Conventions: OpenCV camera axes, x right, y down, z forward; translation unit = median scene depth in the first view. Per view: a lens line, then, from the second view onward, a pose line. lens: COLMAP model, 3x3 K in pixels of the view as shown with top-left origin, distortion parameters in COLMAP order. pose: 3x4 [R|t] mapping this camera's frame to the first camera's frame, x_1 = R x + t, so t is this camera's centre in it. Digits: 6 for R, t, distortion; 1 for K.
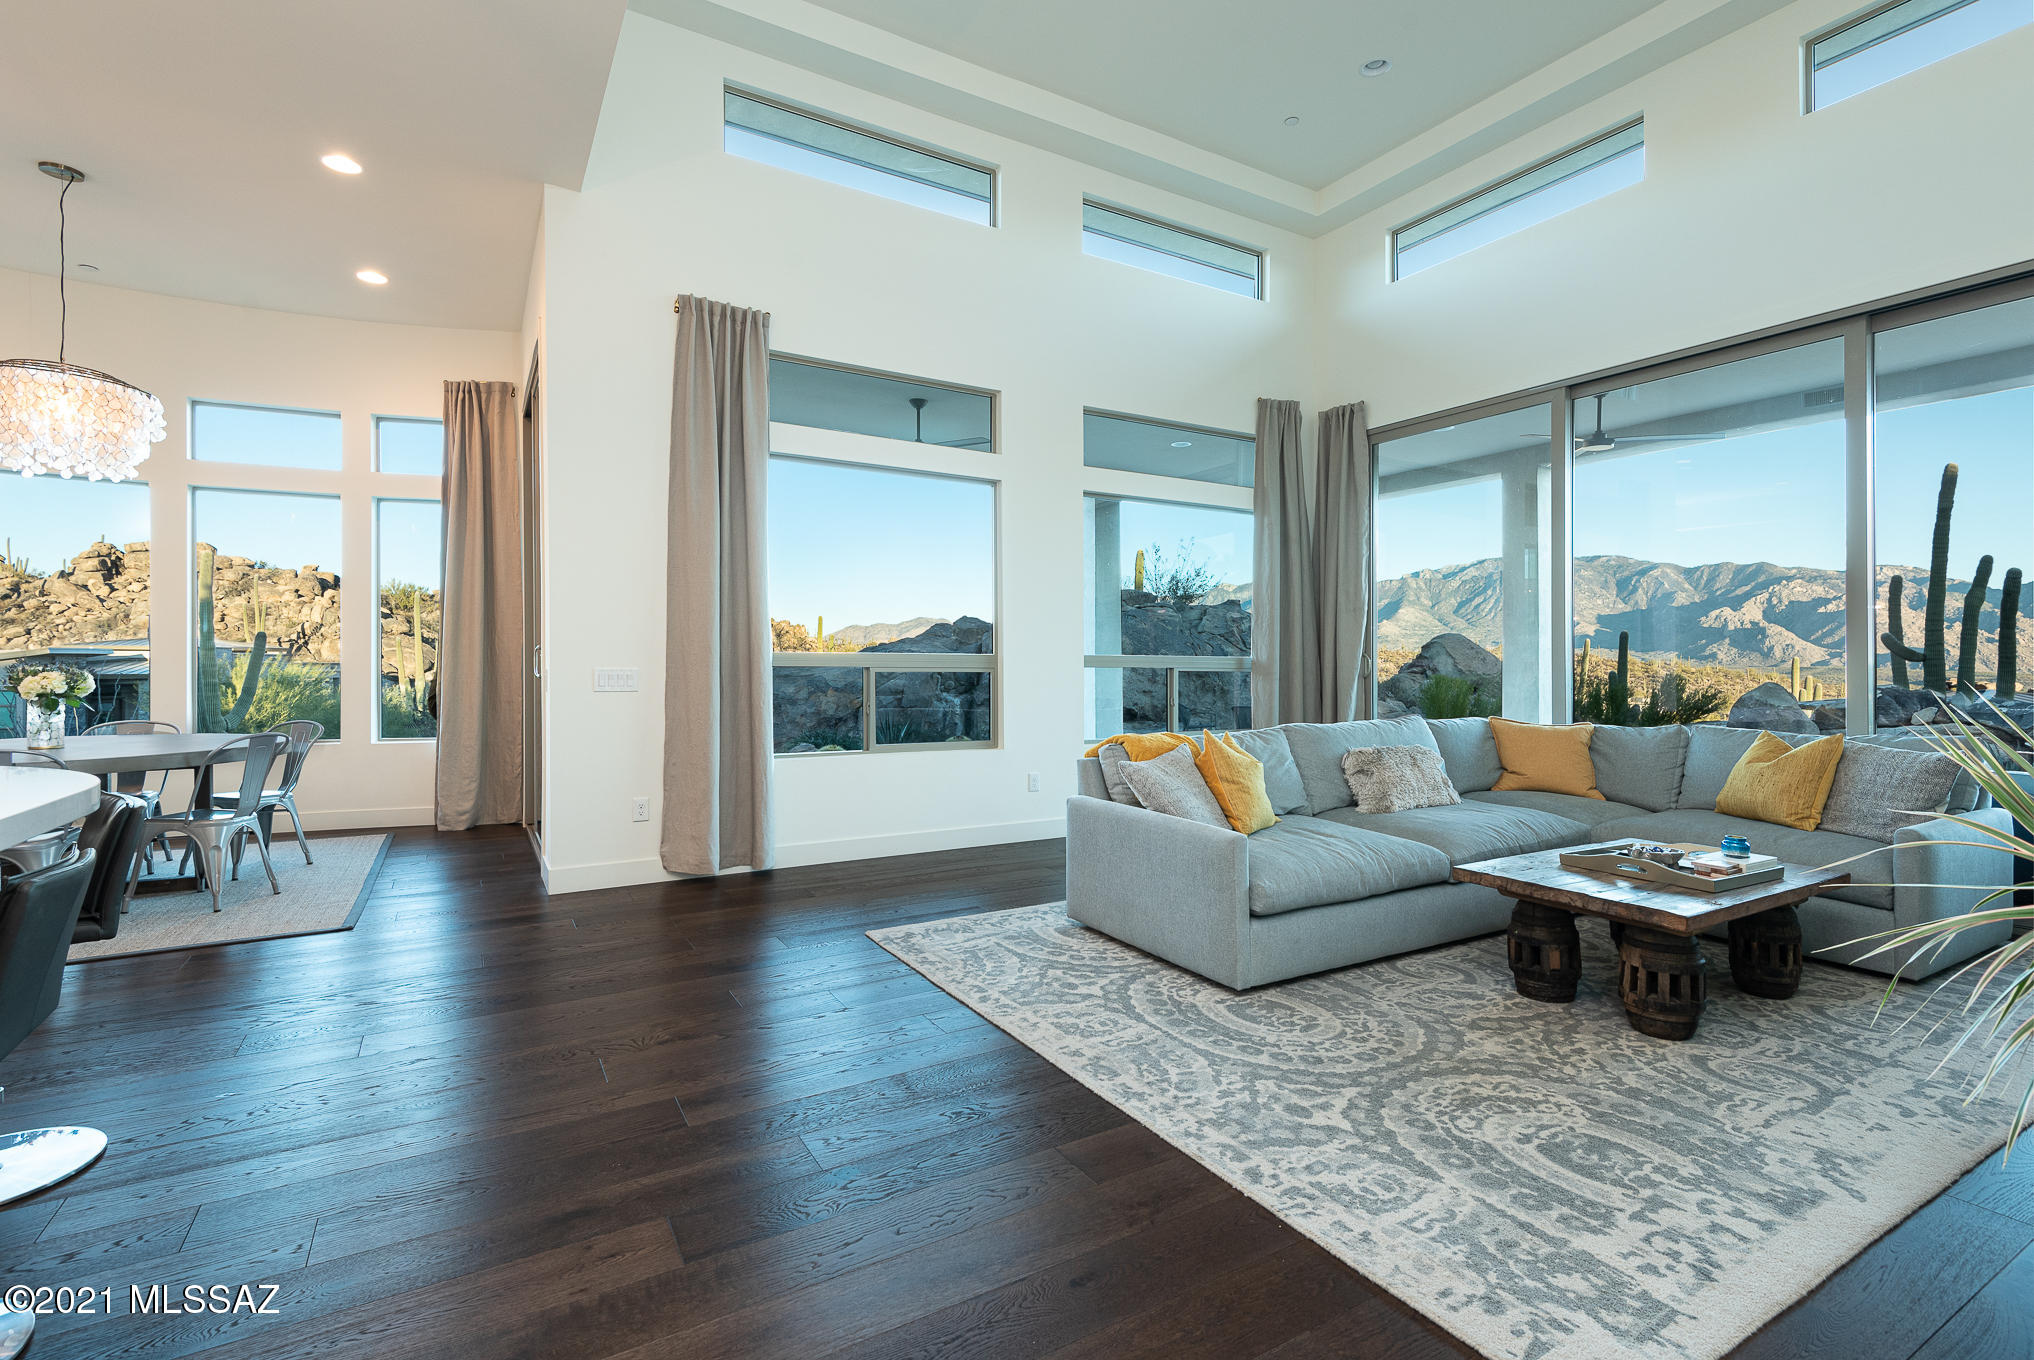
lens RADIAL K [[940.1, 0, 1058.6], [0, 940.1, 654.0], [0, 0, 1]] dist [-0.012113, -0.002041]
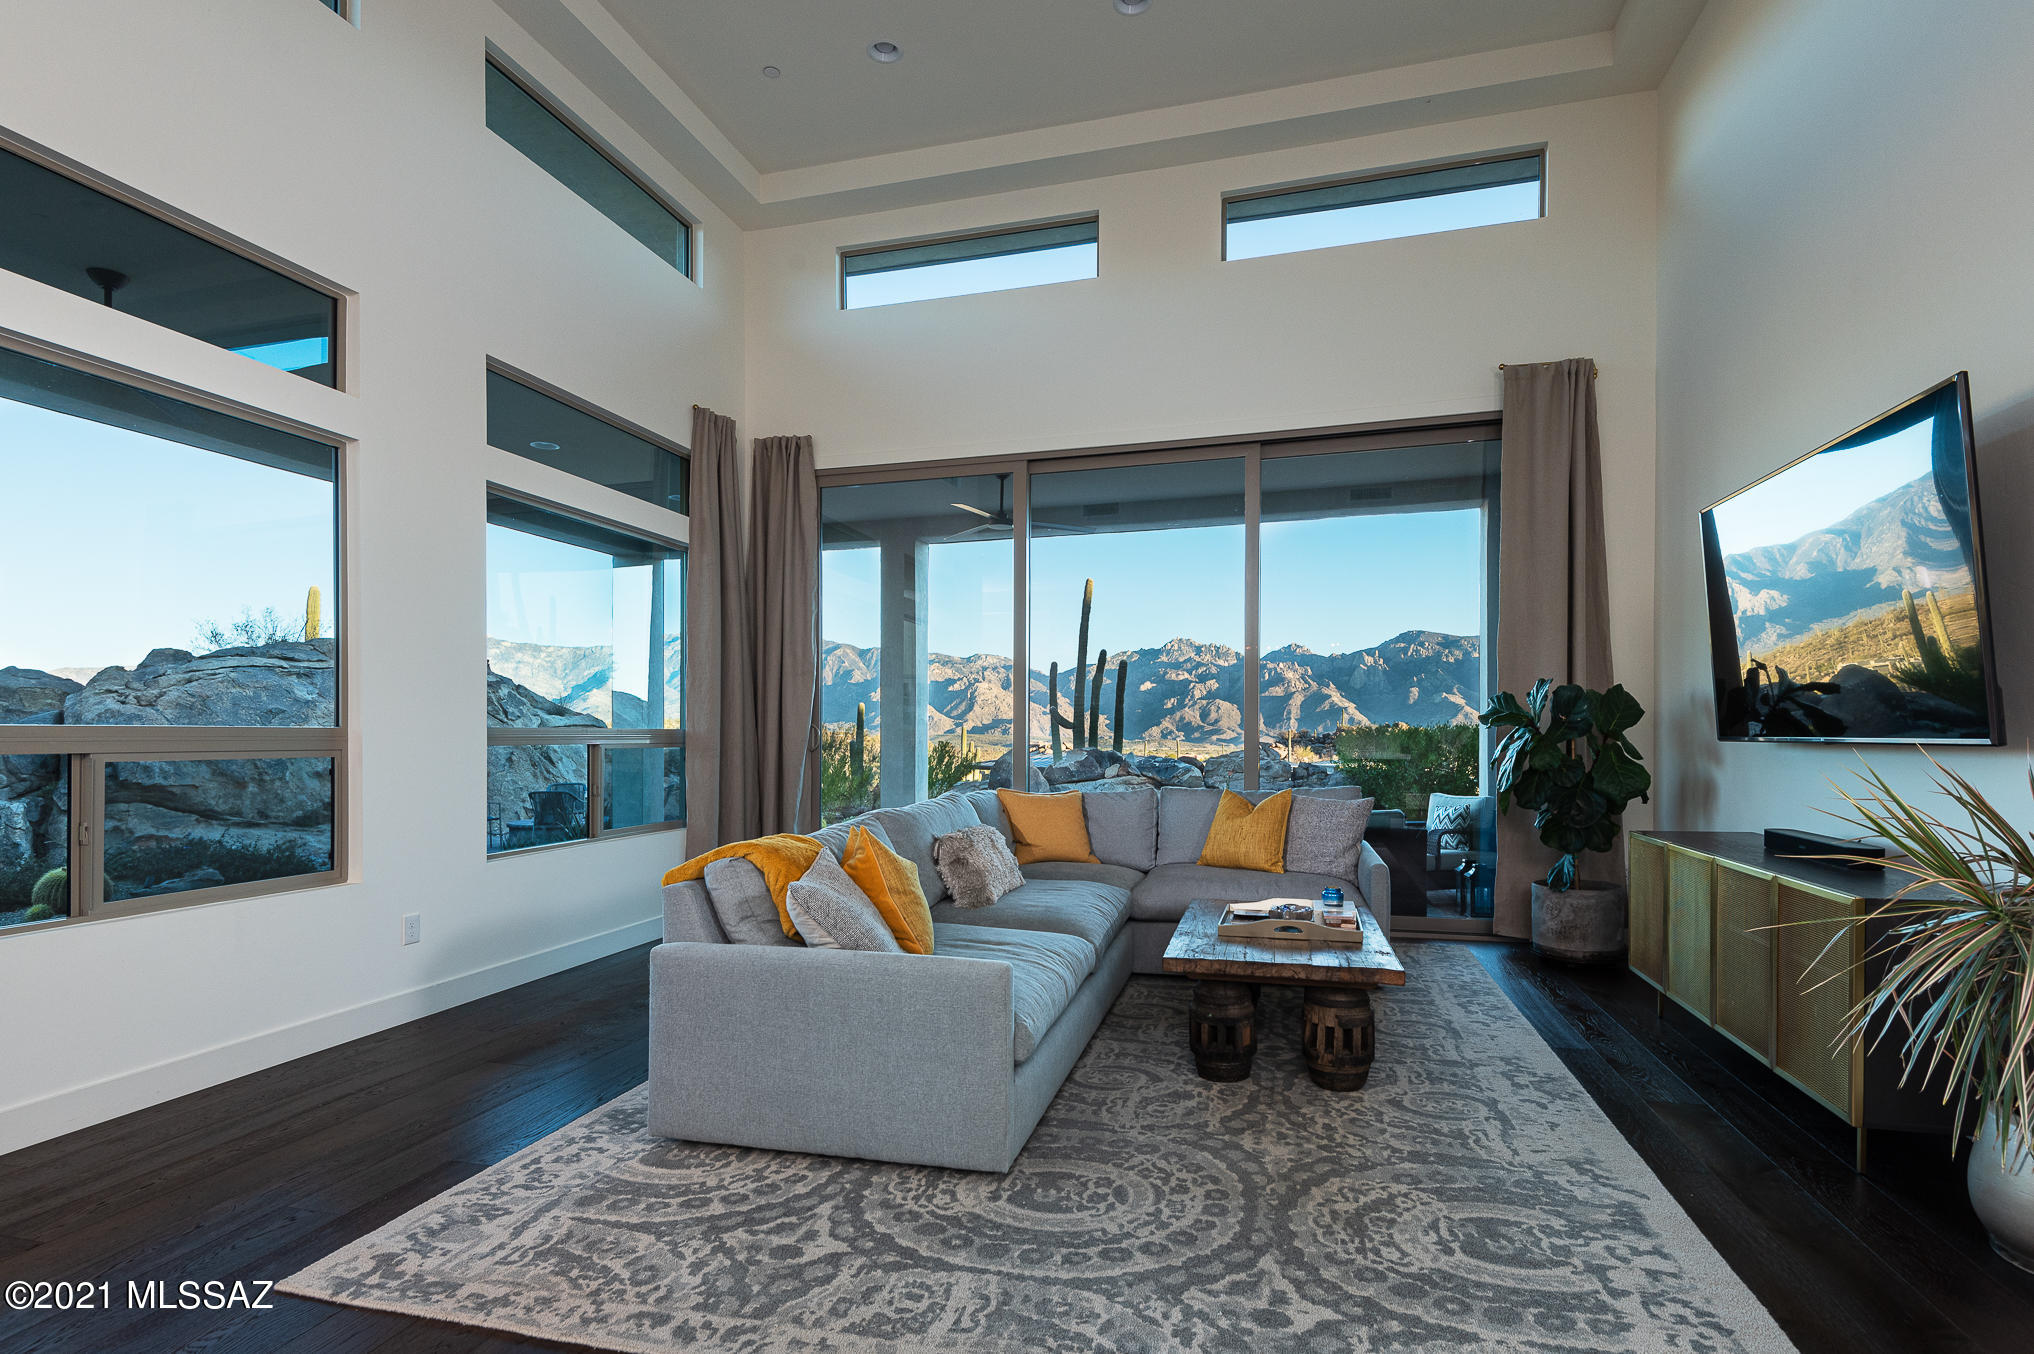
lens RADIAL K [[970.7, 0, 1035.3], [0, 970.7, 729.1], [0, 0, 1]] dist [0.004759, -0.004955]
pose [[0.719434, -0.007279, 0.694523, -0.333887], [0.004944, 0.999973, 0.005360, -0.000007], [-0.694543, -0.000423, 0.719451, 0.434394]]
